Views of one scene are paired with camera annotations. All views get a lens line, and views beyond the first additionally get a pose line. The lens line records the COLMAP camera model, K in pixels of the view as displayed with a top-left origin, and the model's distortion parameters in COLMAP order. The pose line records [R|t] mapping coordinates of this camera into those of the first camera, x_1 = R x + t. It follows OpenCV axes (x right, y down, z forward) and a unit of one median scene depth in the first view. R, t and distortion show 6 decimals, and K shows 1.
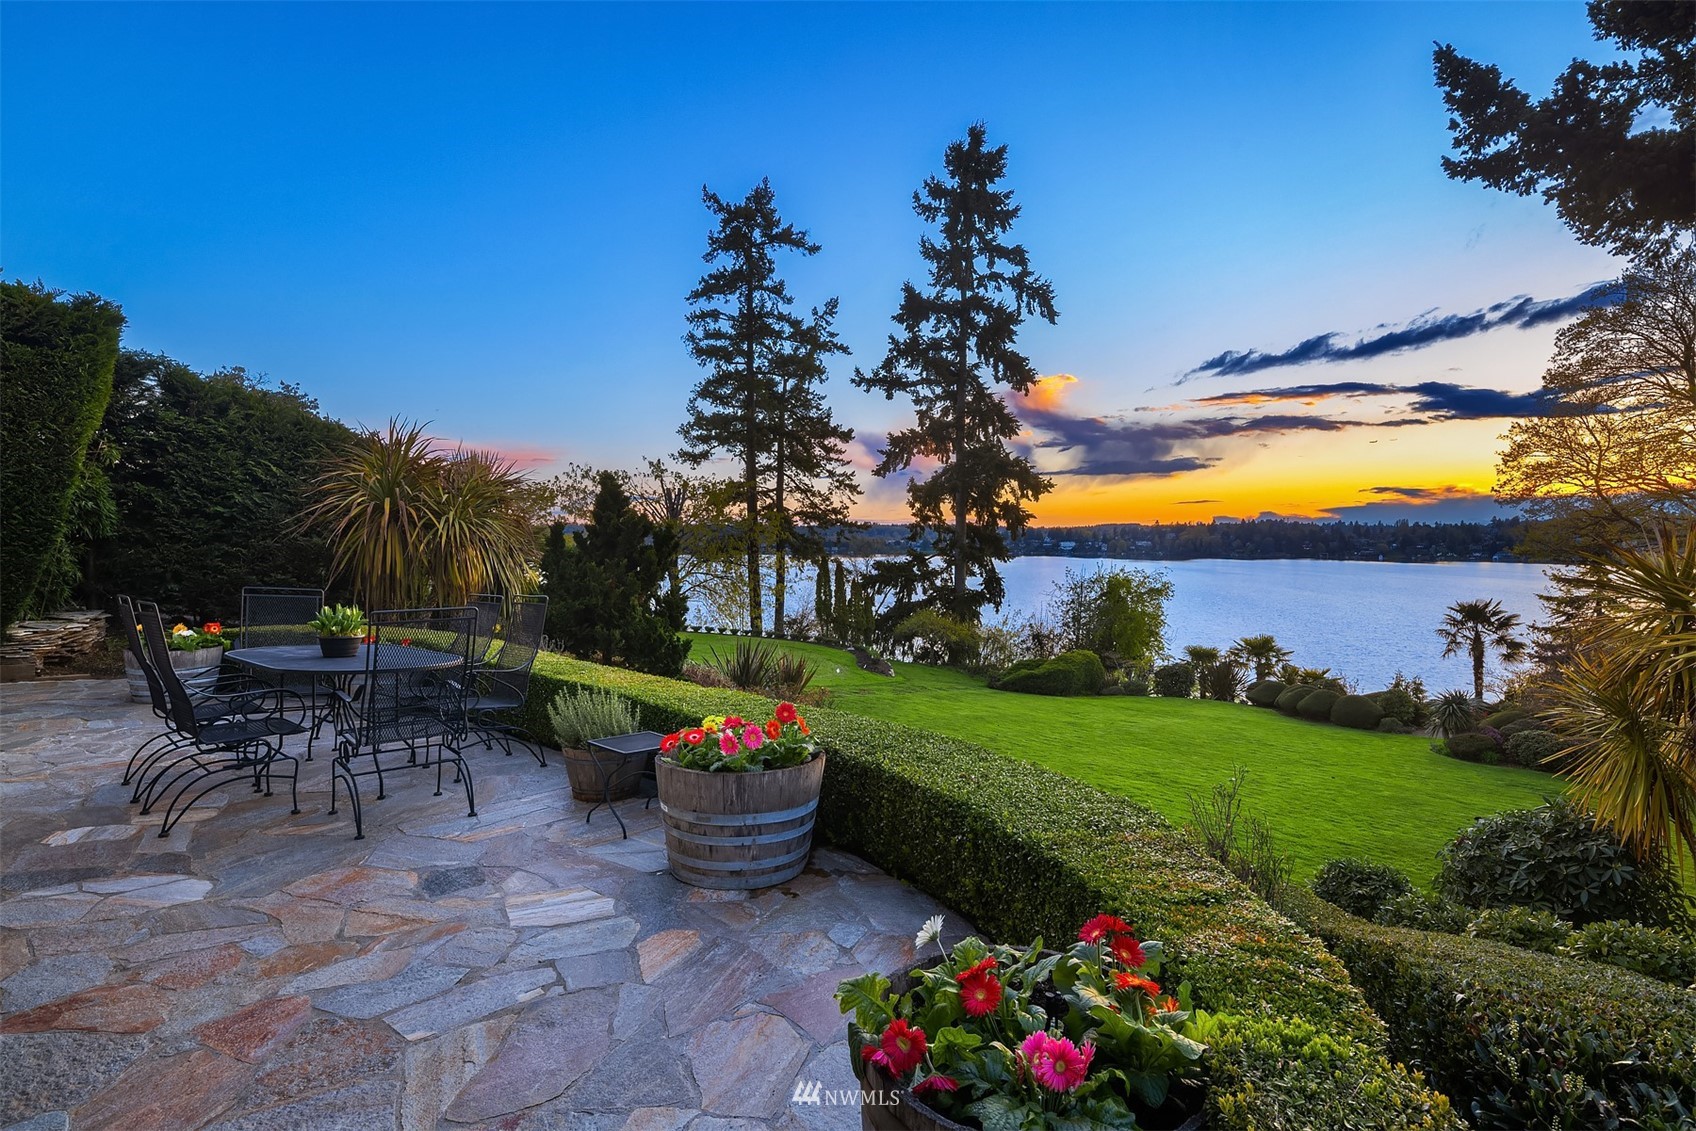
lens RADIAL K [[823.6, 0, 876.1], [0, 823.6, 543.9], [0, 0, 1]] dist [0.006907, -0.001466]
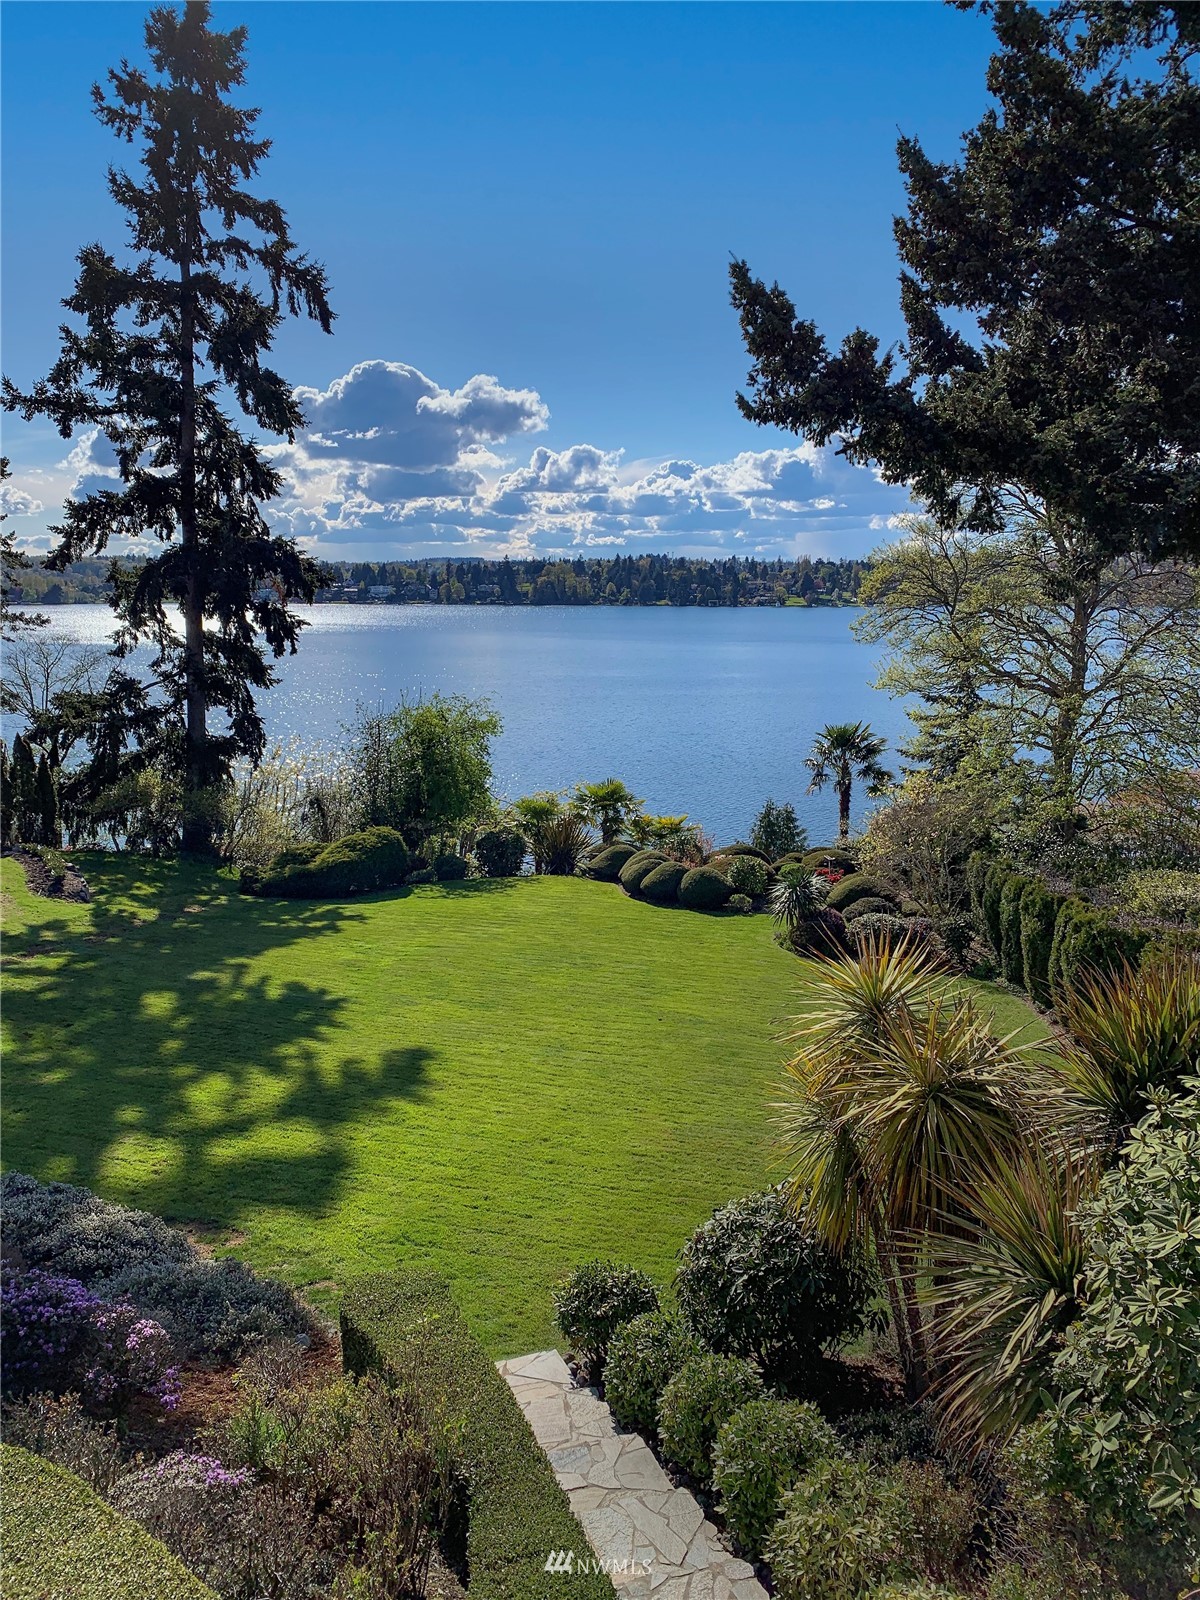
lens RADIAL K [[1220.5, 0, 611.0], [0, 1220.5, 751.9], [0, 0, 1]] dist [0.000561, -0.018710]
pose [[0.918582, -0.051084, 0.391916, 0.021135], [-0.010037, 0.988277, 0.152343, -0.083849], [-0.395104, -0.143873, 0.907300, -0.029325]]
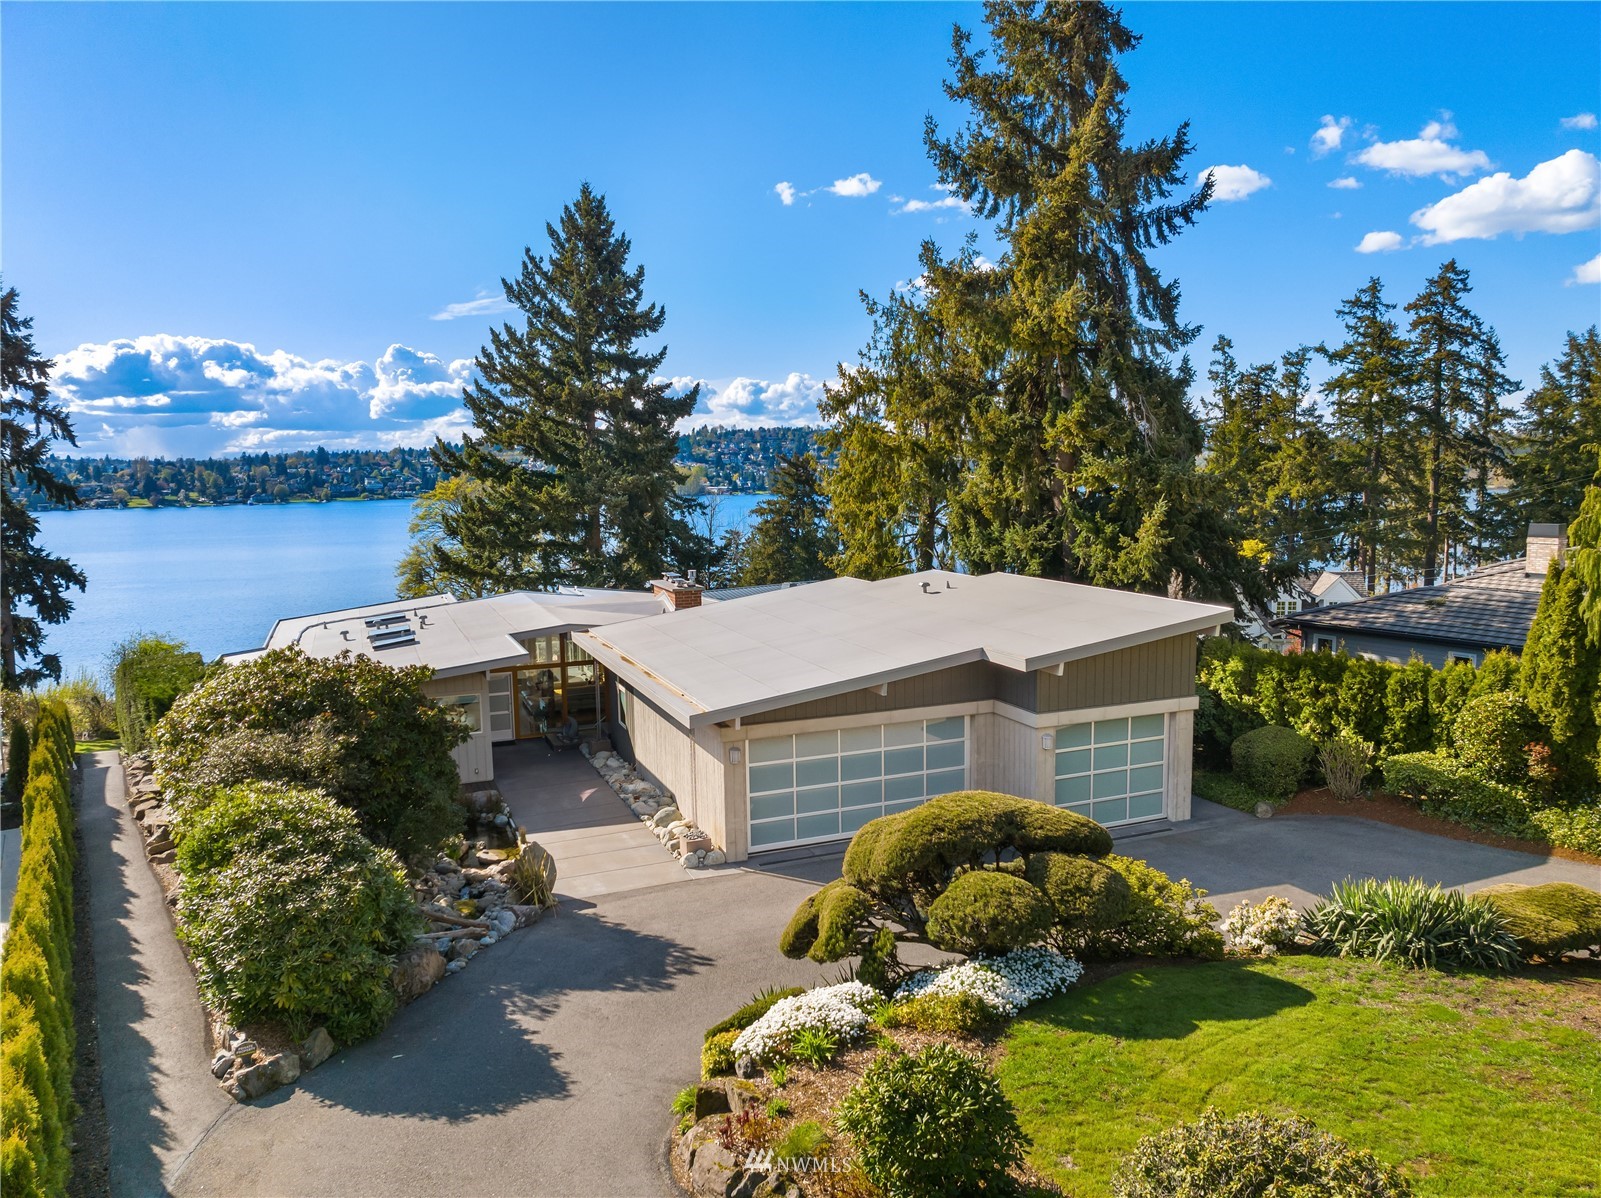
lens RADIAL K [[1119.4, 0, 804.3], [0, 1119.4, 600.7], [0, 0, 1]] dist [-0.037543, 0.014025]
pose [[0.449078, -0.096777, 0.888236, -0.785231], [-0.015895, 0.993094, 0.116238, -0.246674], [-0.893351, -0.066319, 0.444439, -0.730702]]
